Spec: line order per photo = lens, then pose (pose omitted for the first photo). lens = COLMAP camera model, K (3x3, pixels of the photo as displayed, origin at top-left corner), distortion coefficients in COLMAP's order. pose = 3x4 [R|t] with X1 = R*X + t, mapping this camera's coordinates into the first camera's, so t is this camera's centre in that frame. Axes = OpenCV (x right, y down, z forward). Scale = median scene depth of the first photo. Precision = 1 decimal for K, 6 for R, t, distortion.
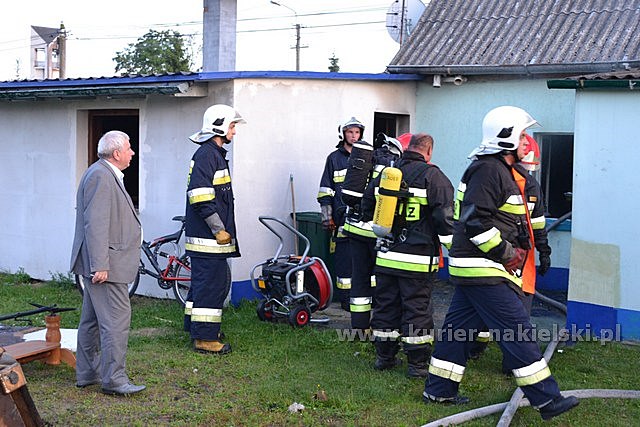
lens RADIAL K [[923.8, 0, 319.1], [0, 923.8, 213.2], [0, 0, 1]] dist [-0.015967, 0.000000]
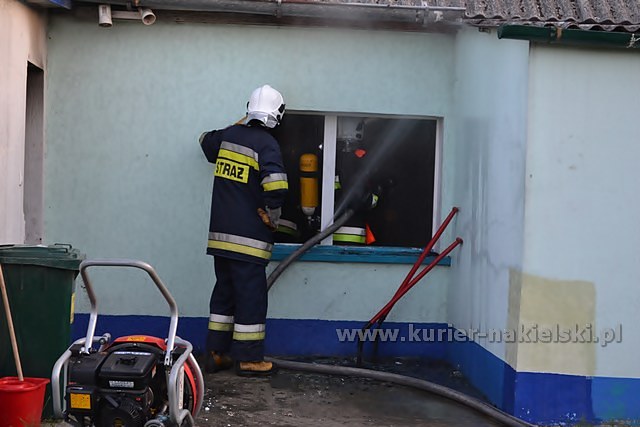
lens RADIAL K [[1265.7, 0, 318.4], [0, 1265.7, 213.2], [0, 0, 1]] dist [0.085665, 0.000000]
pose [[0.750644, -0.017988, 0.660462, -0.351425], [0.027893, 0.999601, -0.004477, -0.012998], [-0.660118, 0.021782, 0.750846, 0.363512]]
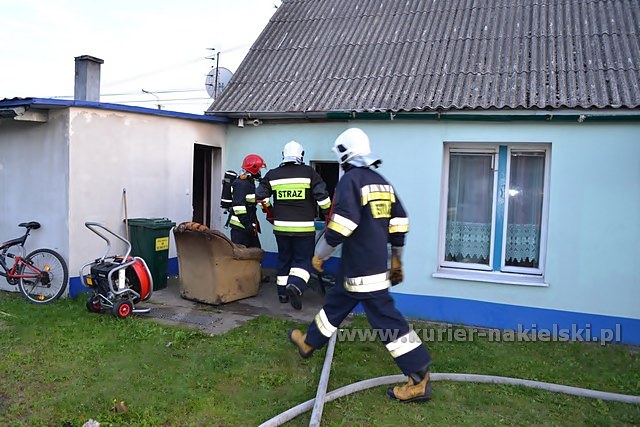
lens RADIAL K [[504.9, 0, 322.9], [0, 504.9, 216.0], [0, 0, 1]] dist [-0.079559, -0.003626]
pose [[0.960784, -0.008491, 0.277167, 0.041186], [0.009779, 0.999947, -0.003263, 0.000097], [-0.277124, 0.005846, 0.960816, 0.281647]]
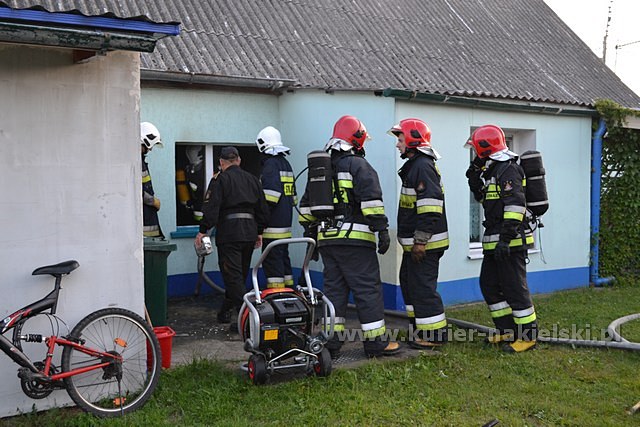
lens RADIAL K [[706.0, 0, 320.8], [0, 706.0, 213.1], [0, 0, 1]] dist [-0.110659, 0.000000]
pose [[0.337476, -0.068196, 0.938860, -0.482392], [0.087018, 0.995362, 0.041022, -0.031870], [-0.937303, 0.067854, 0.341845, 0.668455]]
